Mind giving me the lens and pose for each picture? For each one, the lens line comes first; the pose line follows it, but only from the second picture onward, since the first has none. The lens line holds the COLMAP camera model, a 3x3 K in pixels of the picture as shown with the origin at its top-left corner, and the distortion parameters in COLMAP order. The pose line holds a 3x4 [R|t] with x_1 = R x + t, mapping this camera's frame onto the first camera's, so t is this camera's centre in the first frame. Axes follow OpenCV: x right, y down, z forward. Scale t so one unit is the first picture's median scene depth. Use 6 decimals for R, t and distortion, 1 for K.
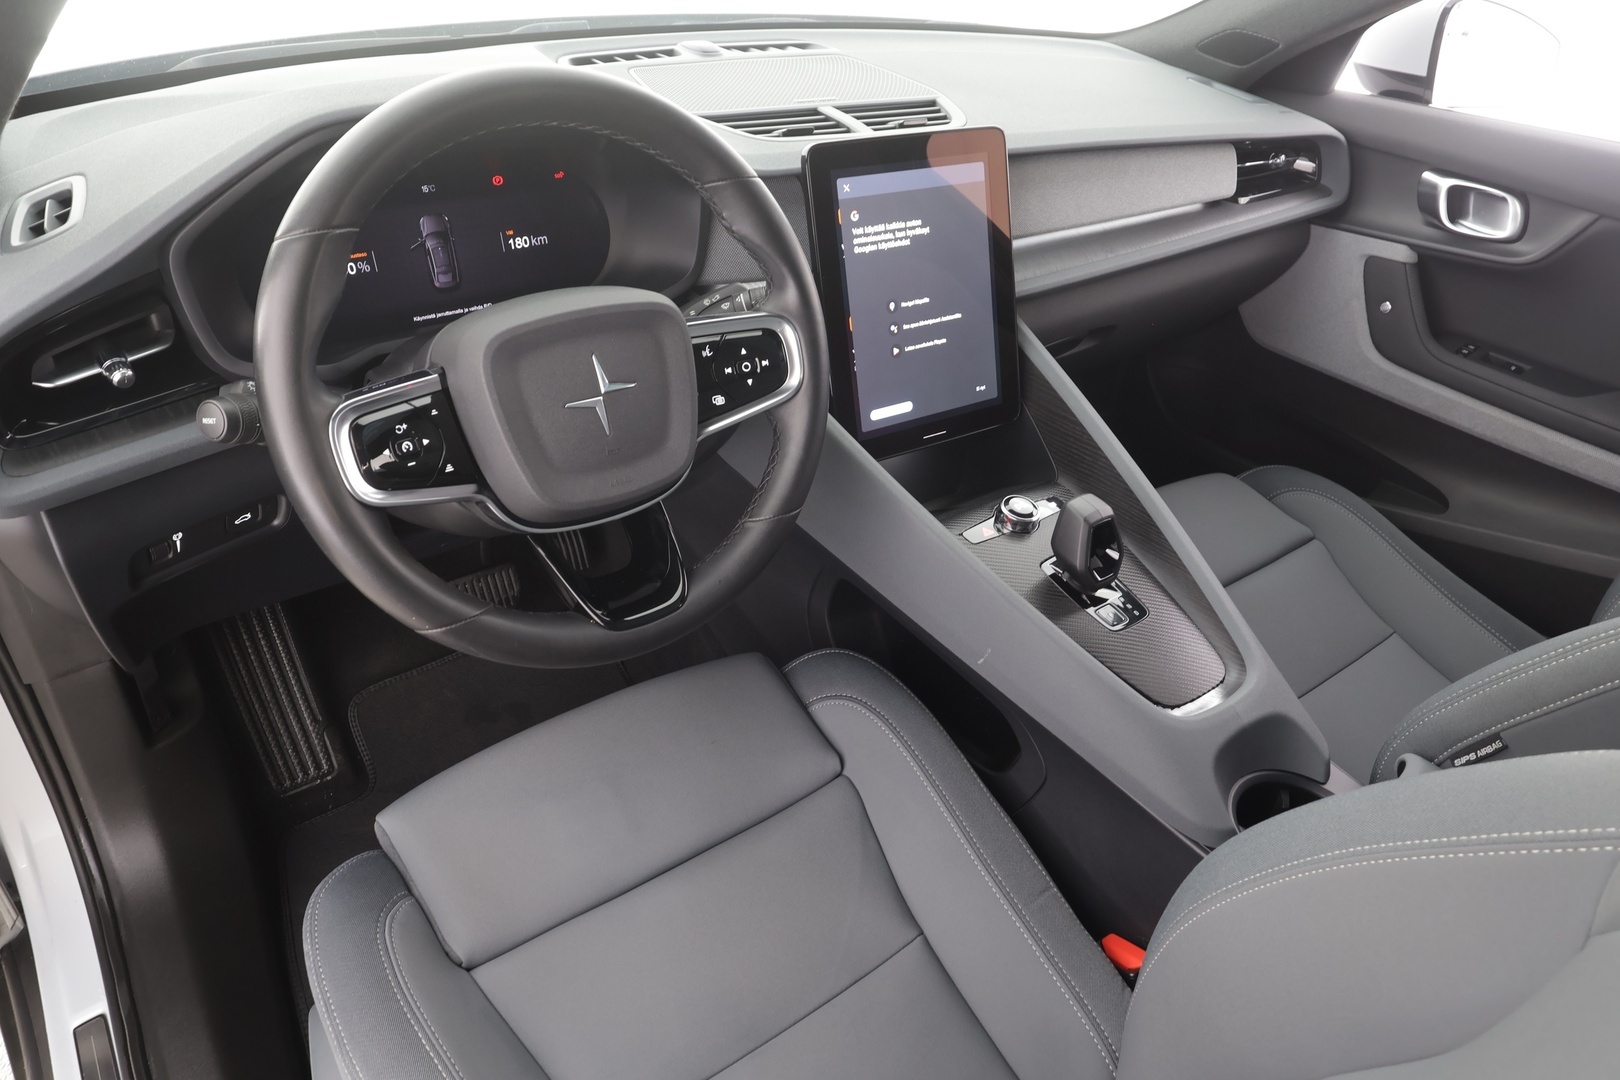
lens RADIAL K [[1045.9, 0, 806.5], [0, 1045.9, 534.3], [0, 0, 1]] dist [0.007906, 0.001948]
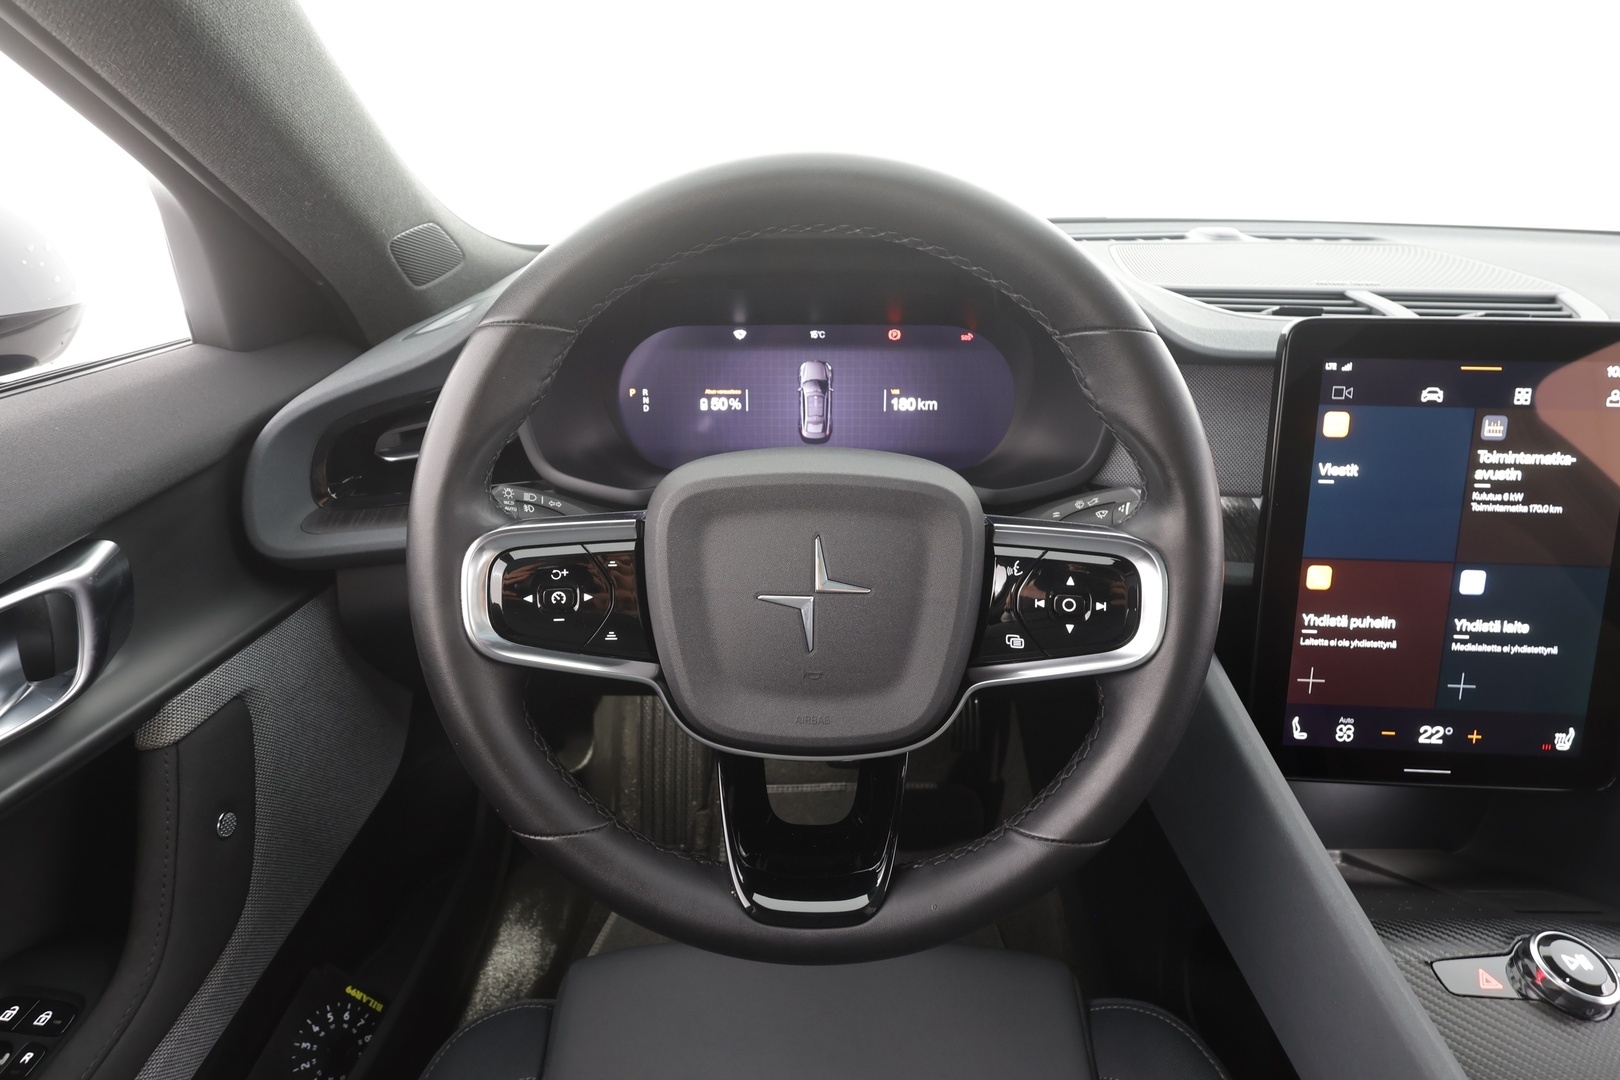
lens RADIAL K [[810.8, 0, 815.5], [0, 810.8, 545.8], [0, 0, 1]] dist [-0.000269, 0.002698]
pose [[0.804251, 0.215484, -0.553848, 0.078302], [-0.294269, 0.954074, -0.056114, -0.105050], [0.516320, 0.208110, 0.830725, 0.423985]]
